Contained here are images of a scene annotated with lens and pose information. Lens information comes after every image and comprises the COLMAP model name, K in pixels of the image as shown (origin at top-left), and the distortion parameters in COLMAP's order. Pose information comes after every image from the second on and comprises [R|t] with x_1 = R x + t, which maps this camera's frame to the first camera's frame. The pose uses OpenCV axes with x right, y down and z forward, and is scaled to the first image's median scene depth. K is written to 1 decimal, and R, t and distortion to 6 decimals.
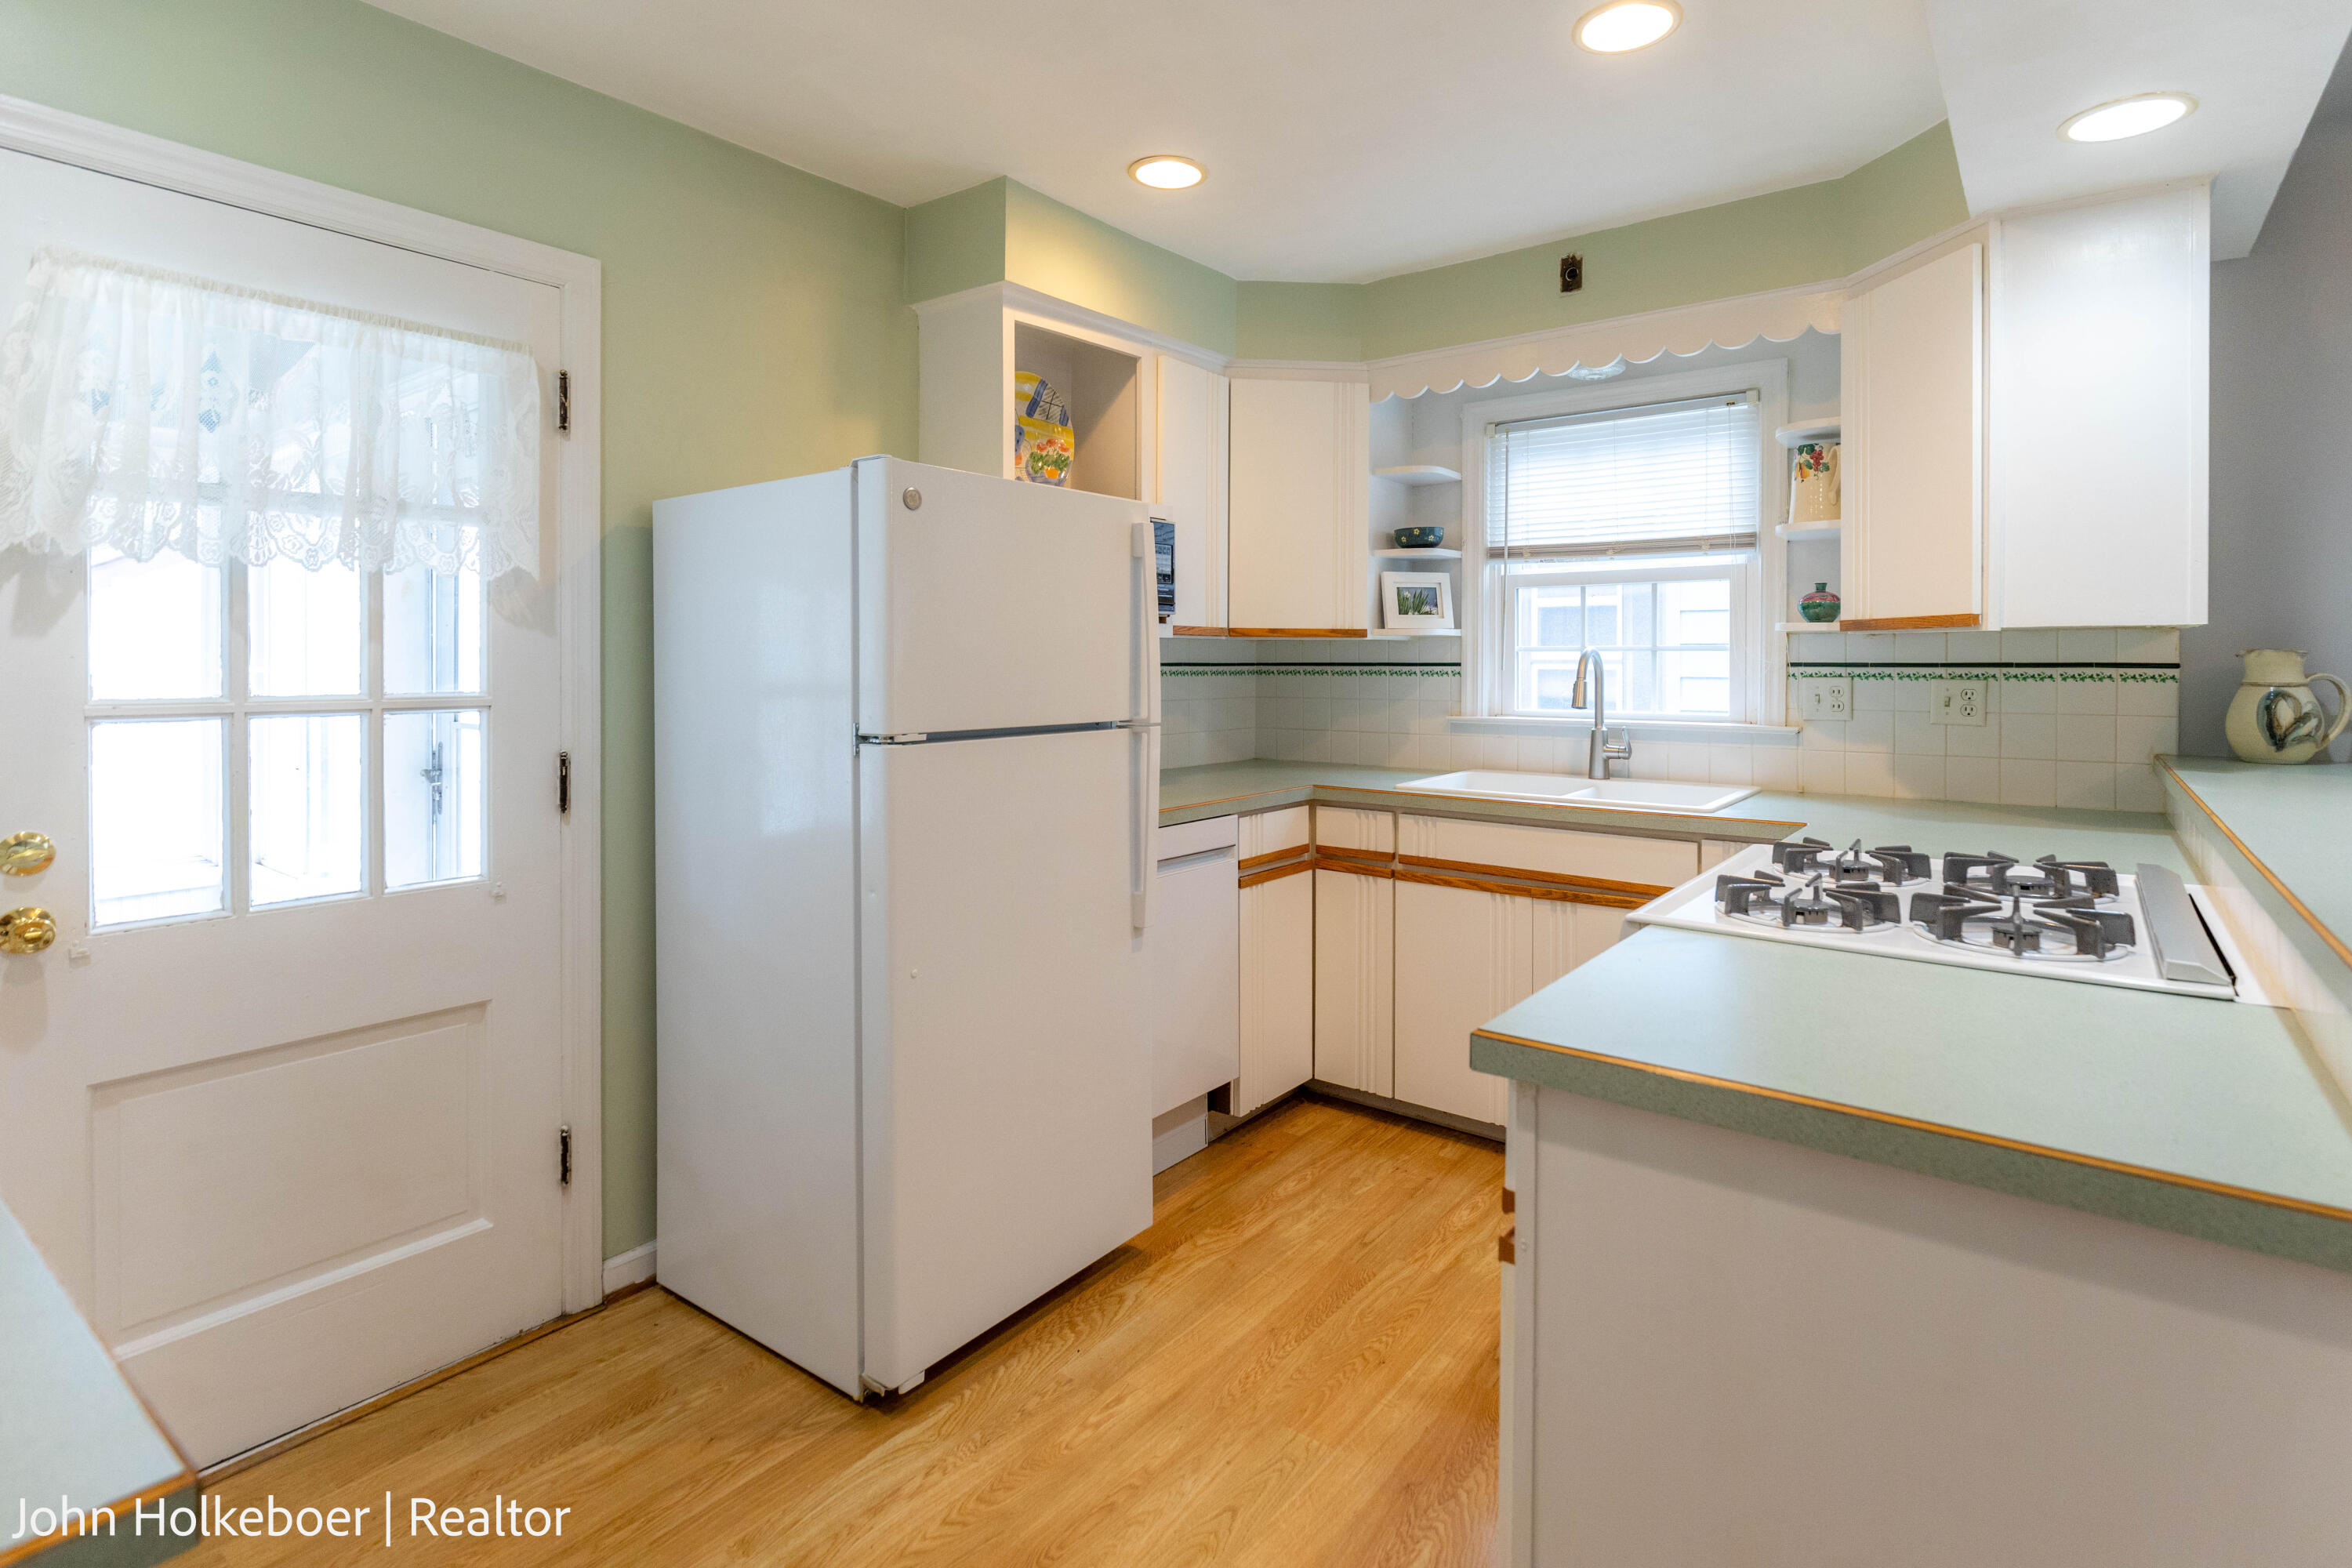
lens RADIAL K [[1161.7, 0, 1188.2], [0, 1161.7, 665.6], [0, 0, 1]] dist [0.001359, -0.000004]
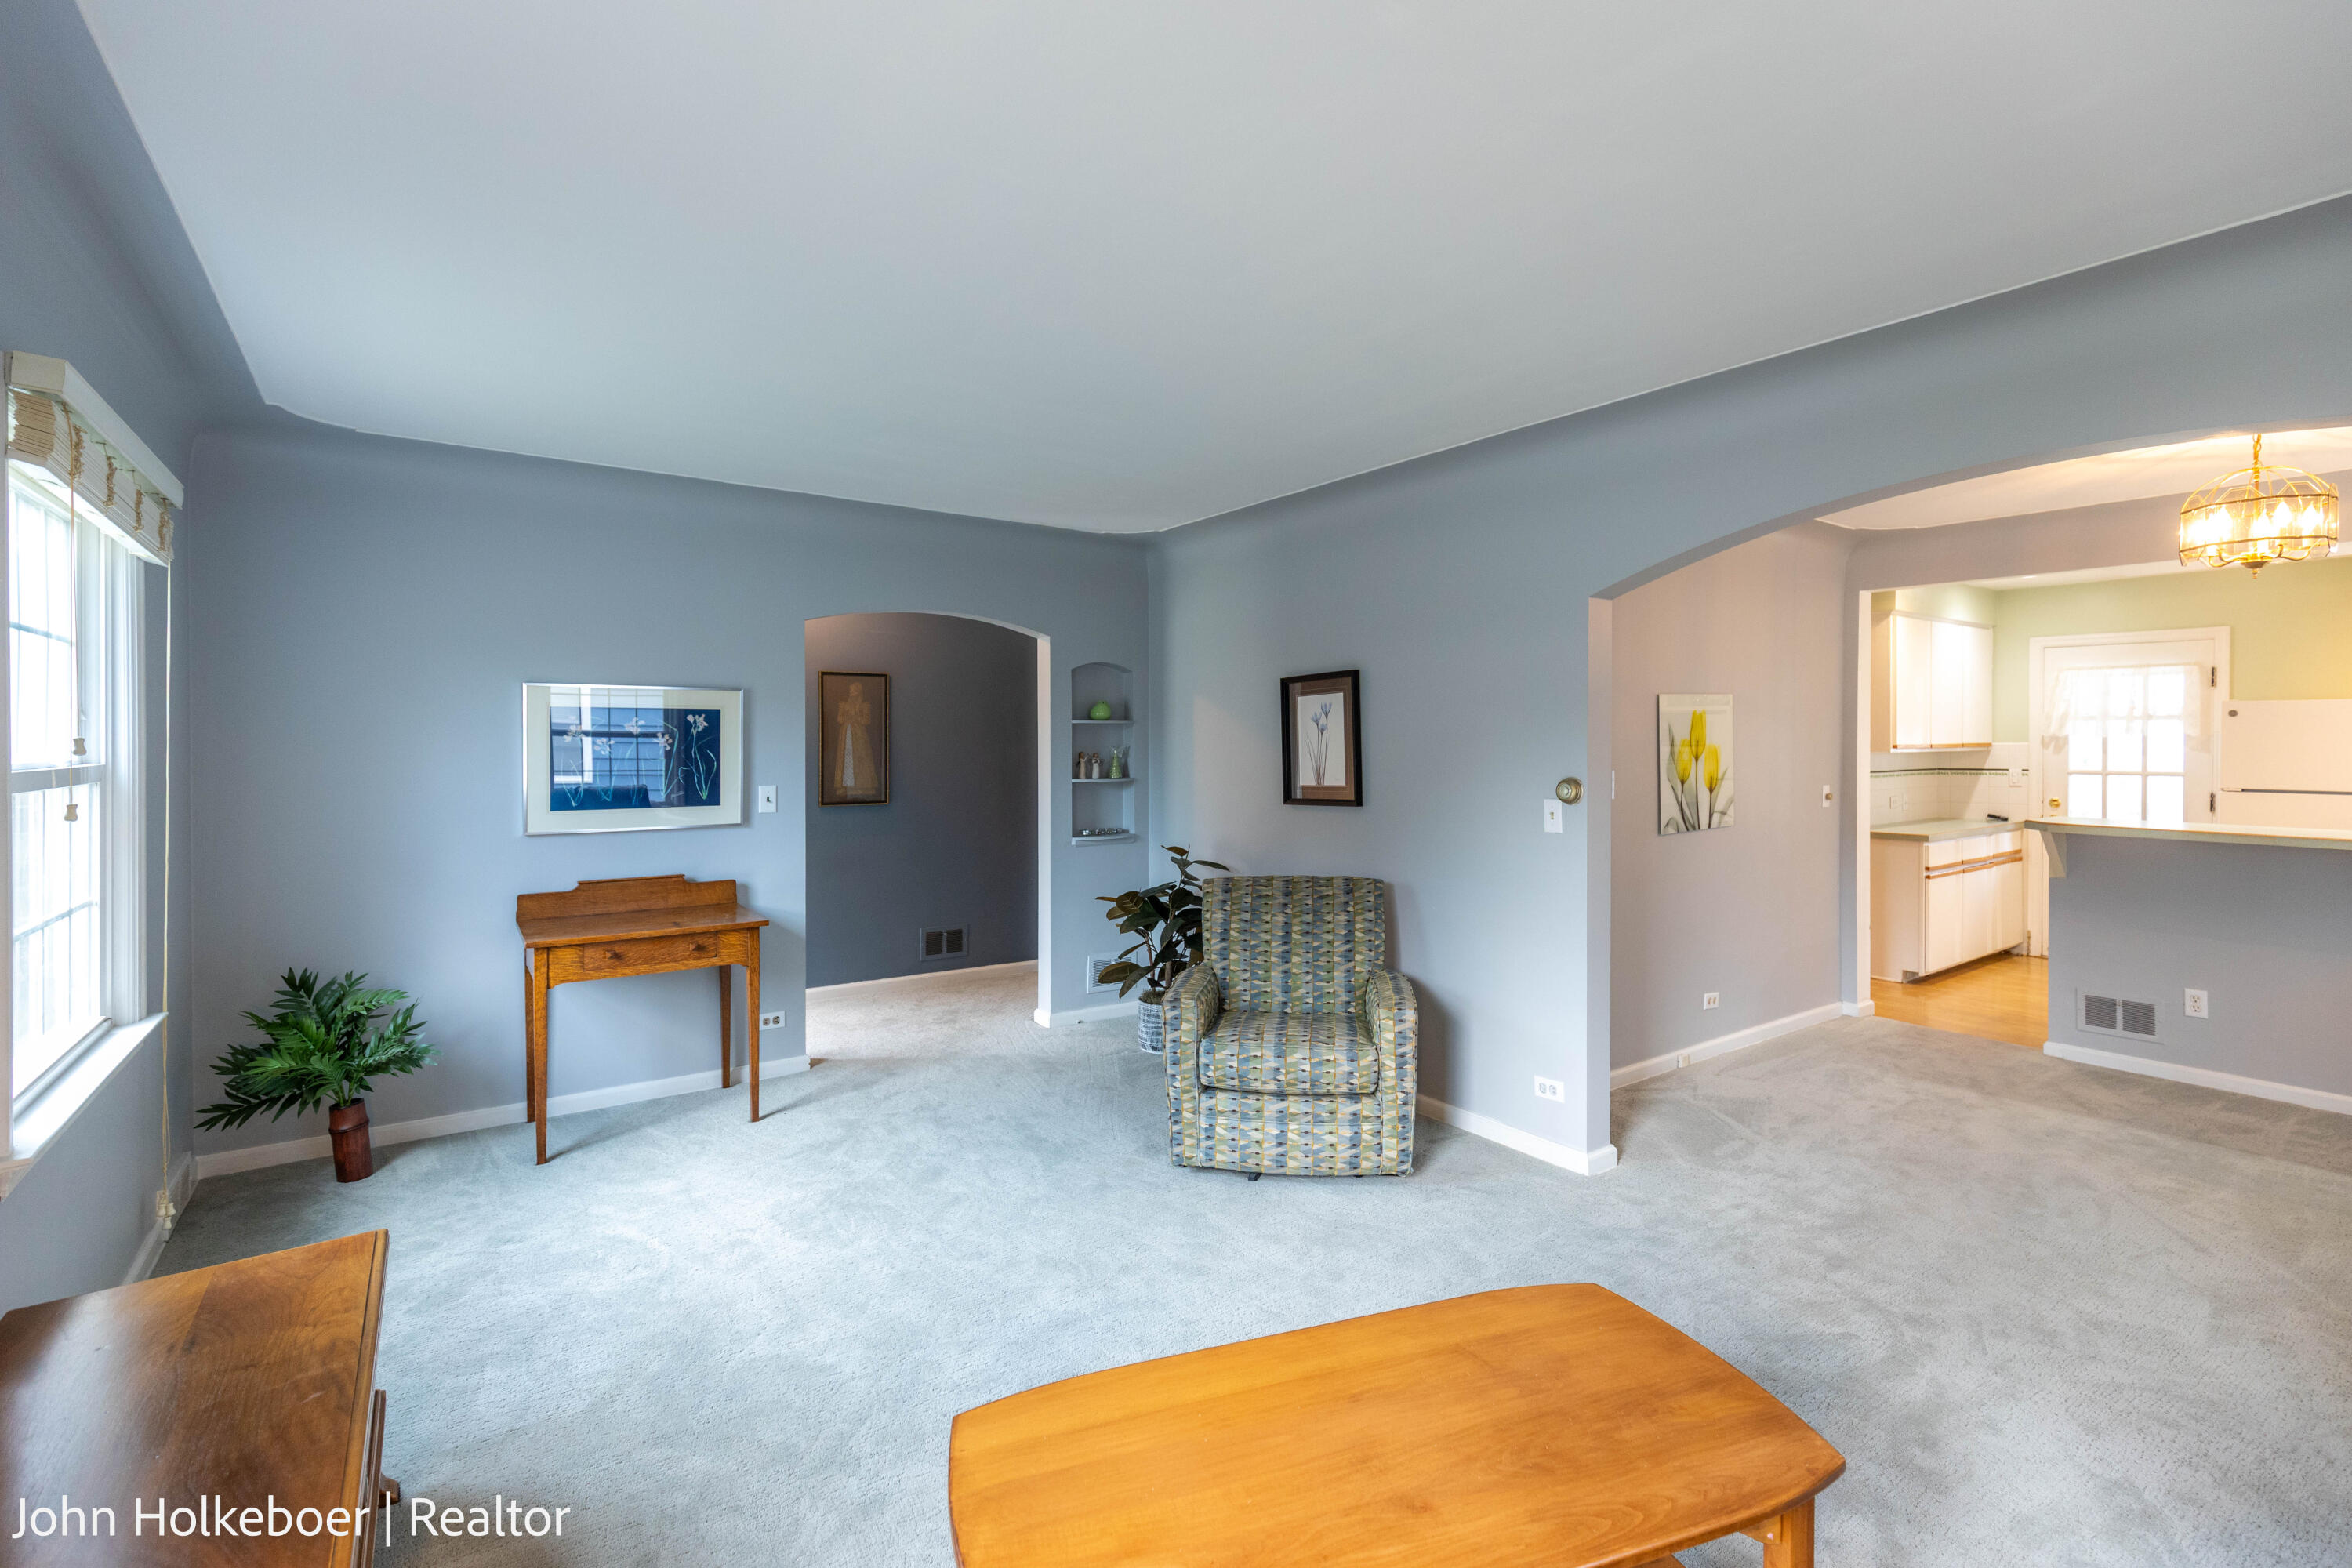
lens RADIAL K [[1051.3, 0, 1218.9], [0, 1051.3, 771.5], [0, 0, 1]] dist [0.001351, -0.000072]
pose [[-0.283611, 0.030055, -0.958468, 1.973245], [-0.006157, 0.999431, 0.033161, -0.038659], [0.958920, 0.015306, -0.283264, -0.488826]]
